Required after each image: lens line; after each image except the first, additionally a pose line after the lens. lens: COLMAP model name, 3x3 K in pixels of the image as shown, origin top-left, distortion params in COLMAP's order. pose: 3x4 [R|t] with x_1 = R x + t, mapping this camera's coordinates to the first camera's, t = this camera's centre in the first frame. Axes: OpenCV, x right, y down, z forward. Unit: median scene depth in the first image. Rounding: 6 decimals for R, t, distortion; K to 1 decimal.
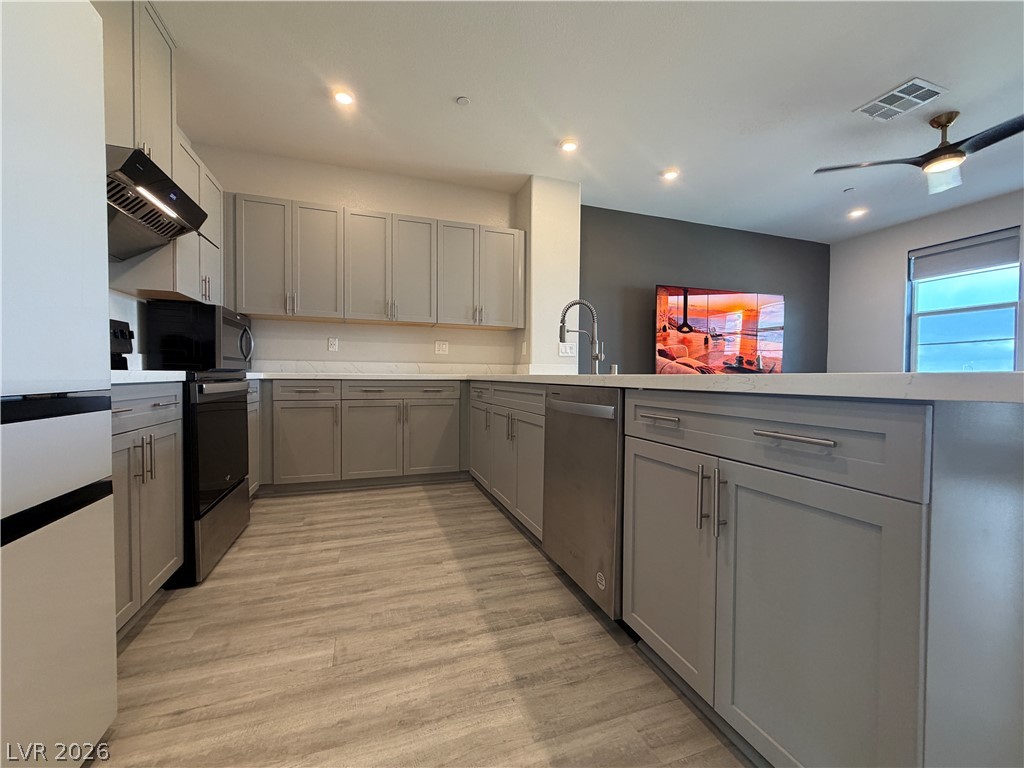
lens RADIAL K [[408.9, 0, 508.6], [0, 408.9, 386.2], [0, 0, 1]] dist [-0.001120, 0.000527]
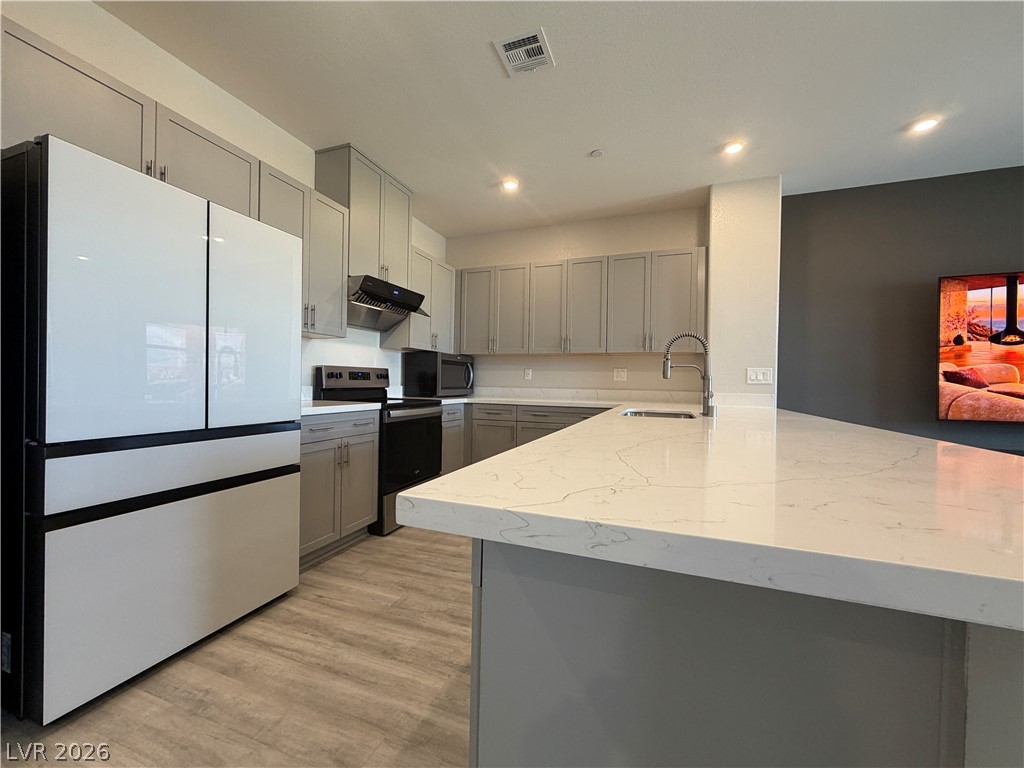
lens RADIAL K [[408.9, 0, 508.2], [0, 408.9, 385.2], [0, 0, 1]] dist [-0.001120, 0.000527]
pose [[0.767693, 0.008319, -0.640764, 0.333175], [-0.028339, 0.999378, -0.020977, -0.044889], [0.640191, 0.034263, 0.767451, 0.031827]]
